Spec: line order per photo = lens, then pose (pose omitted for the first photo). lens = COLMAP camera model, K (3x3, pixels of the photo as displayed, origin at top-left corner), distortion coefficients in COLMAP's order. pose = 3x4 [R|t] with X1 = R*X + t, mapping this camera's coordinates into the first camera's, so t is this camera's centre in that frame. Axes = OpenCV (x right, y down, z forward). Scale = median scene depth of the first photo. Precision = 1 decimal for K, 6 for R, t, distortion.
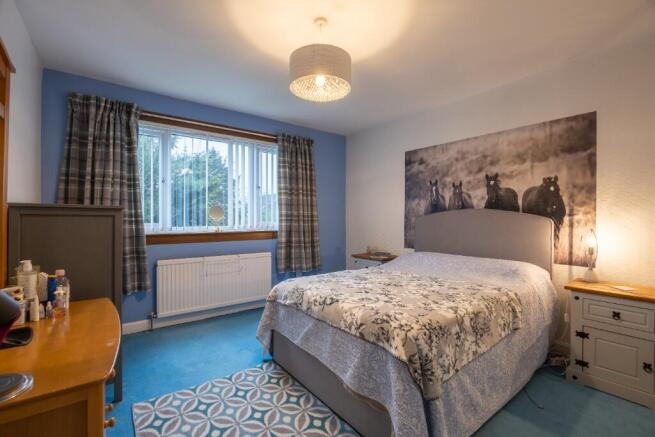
lens RADIAL K [[287.2, 0, 321.4], [0, 287.2, 218.5], [0, 0, 1]] dist [-0.013967, -0.001074]
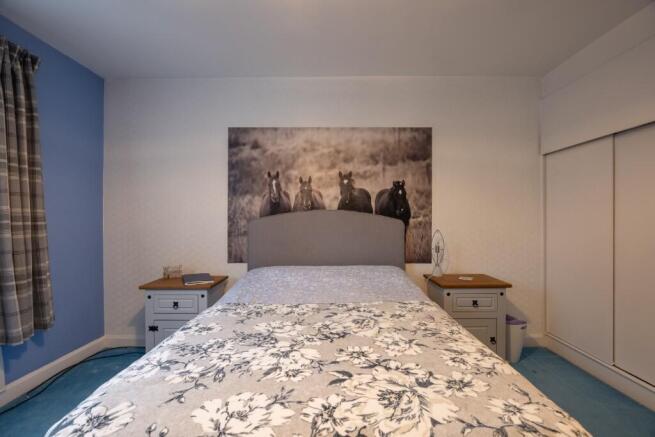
lens RADIAL K [[287.2, 0, 328.3], [0, 287.2, 219.4], [0, 0, 1]] dist [-0.013967, -0.001074]
pose [[0.595387, -0.001104, 0.803438, -0.163496], [0.005768, 0.999979, -0.002899, -0.002757], [-0.803418, 0.006360, 0.595381, 0.479866]]
